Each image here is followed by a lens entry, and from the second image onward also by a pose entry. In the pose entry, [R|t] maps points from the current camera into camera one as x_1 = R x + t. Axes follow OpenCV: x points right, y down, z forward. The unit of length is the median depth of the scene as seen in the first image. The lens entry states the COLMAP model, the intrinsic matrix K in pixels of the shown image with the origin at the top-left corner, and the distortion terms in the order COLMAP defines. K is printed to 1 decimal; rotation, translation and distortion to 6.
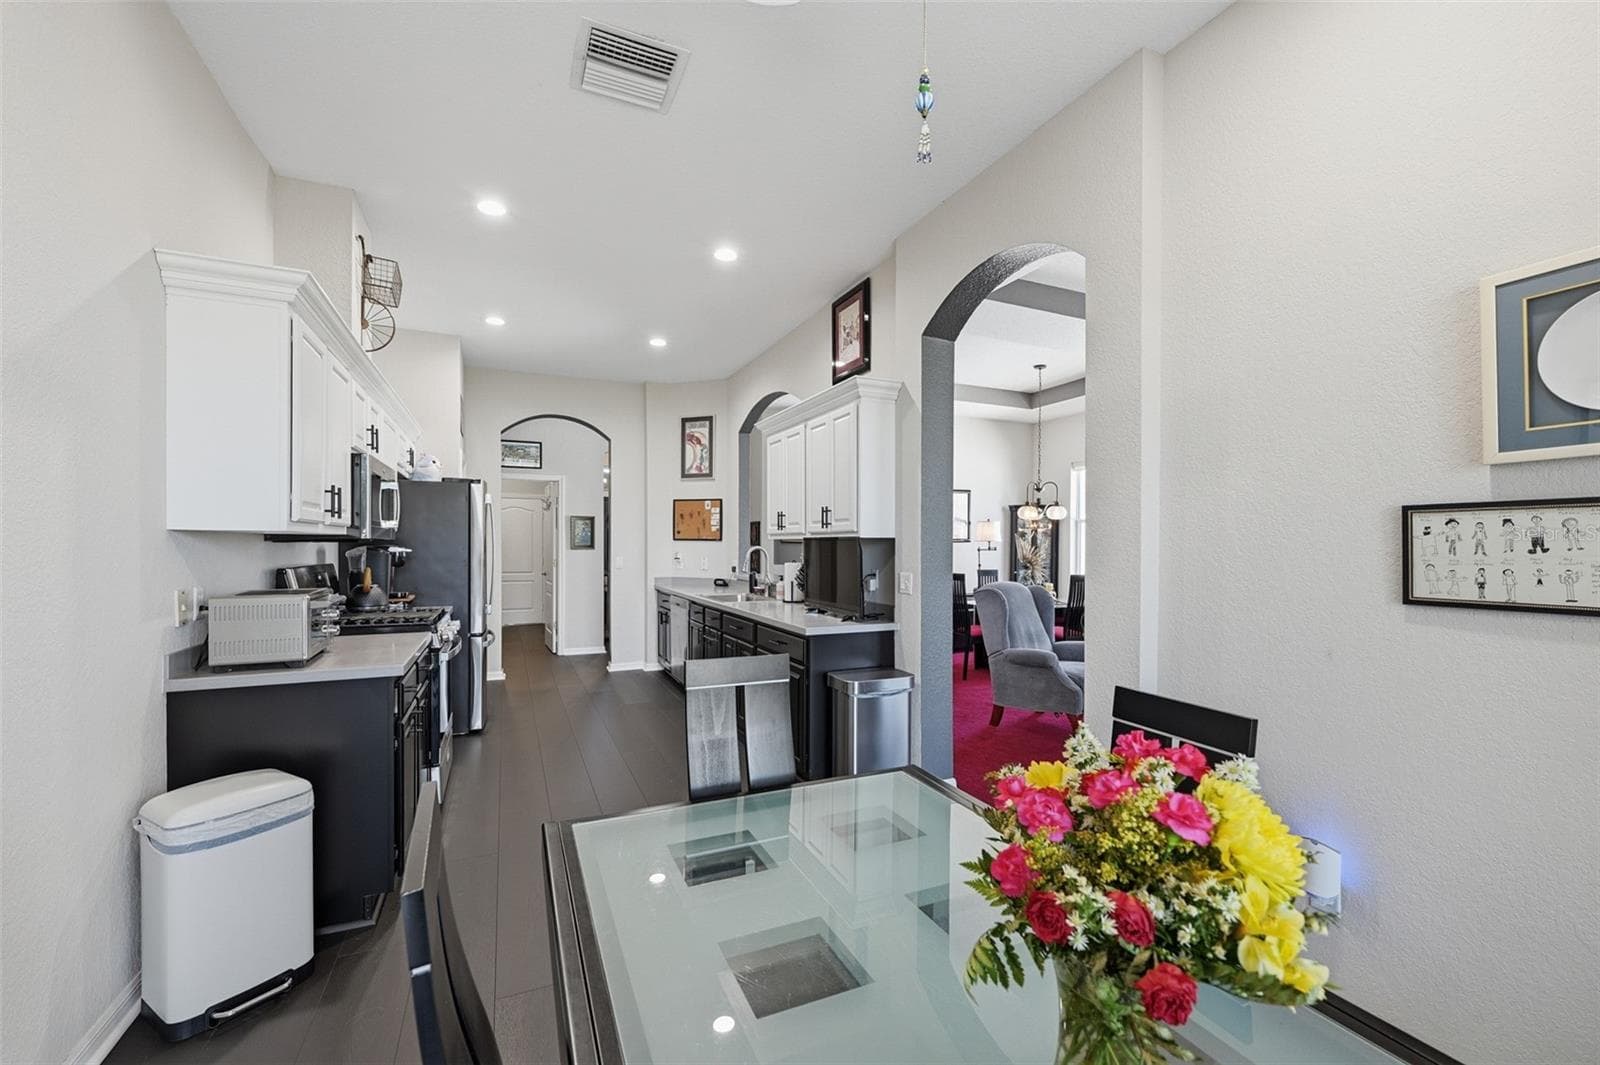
lens RADIAL K [[644.0, 0, 800.0], [0, 644.0, 532.5], [0, 0, 1]] dist [-0.000559, 0.000031]
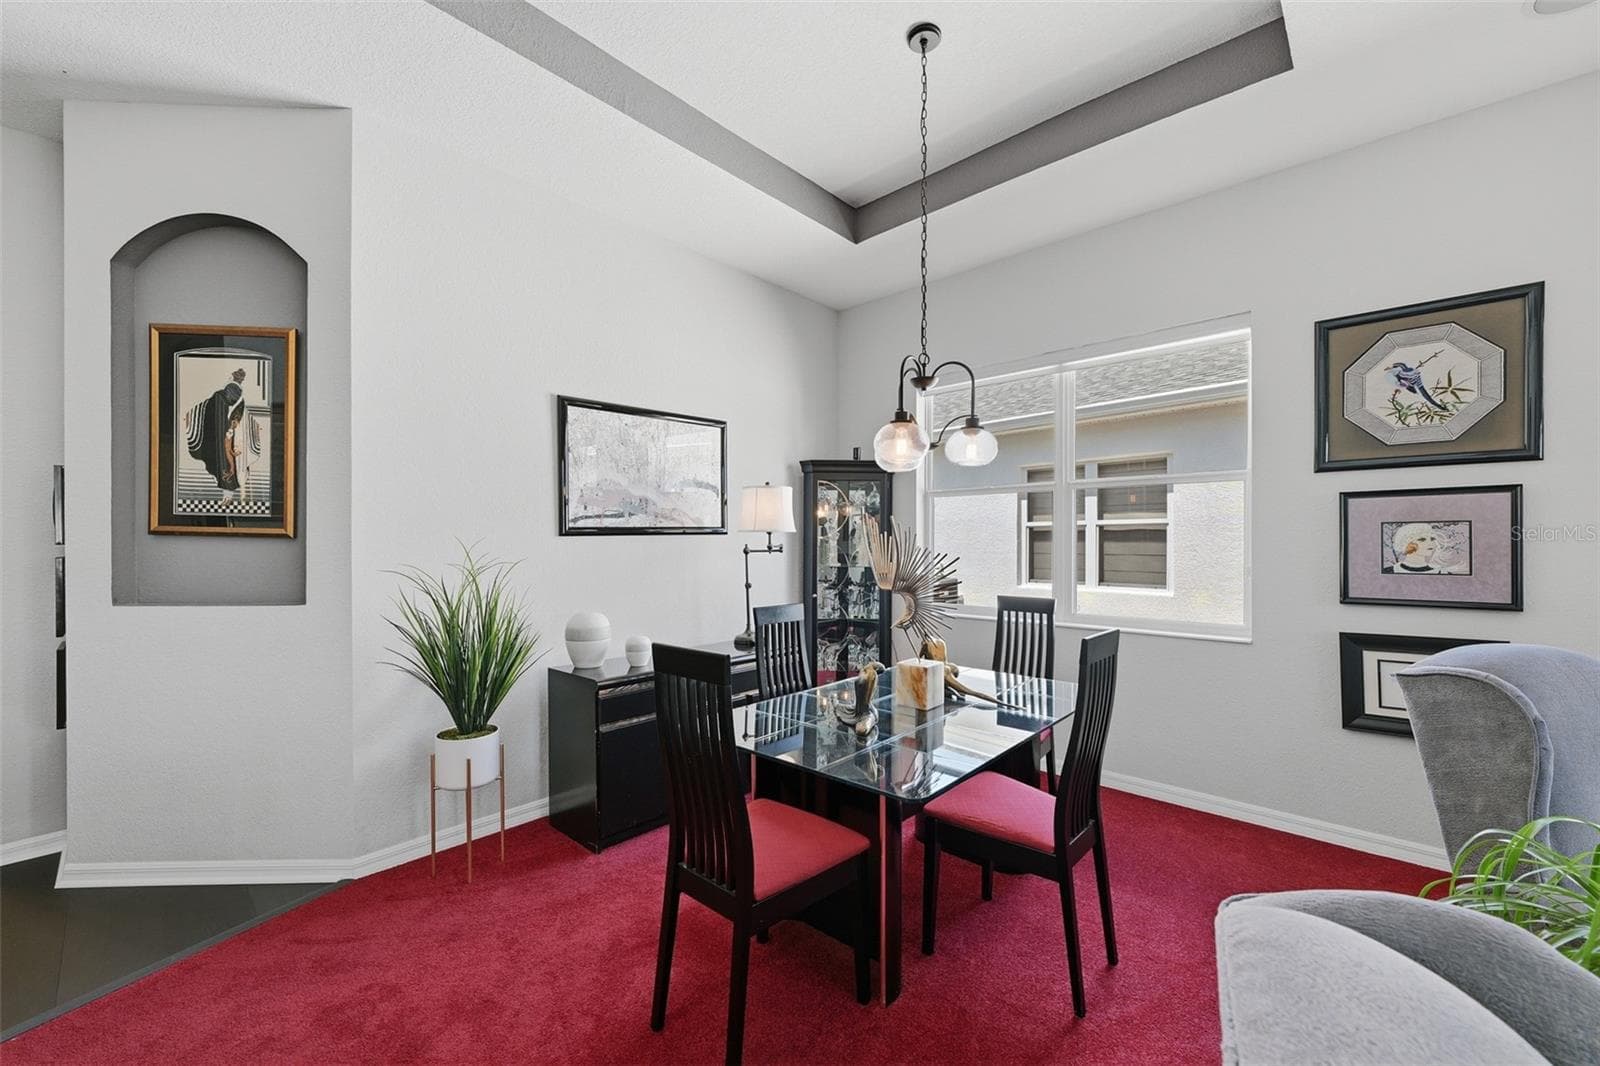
lens RADIAL K [[644.0, 0, 800.0], [0, 644.0, 533.0], [0, 0, 1]] dist [-0.000559, 0.000031]
pose [[0.926890, -0.001020, 0.375331, 0.148888], [-0.001766, 0.999973, 0.007079, 0.011336], [-0.375328, -0.007224, 0.926864, 0.585089]]
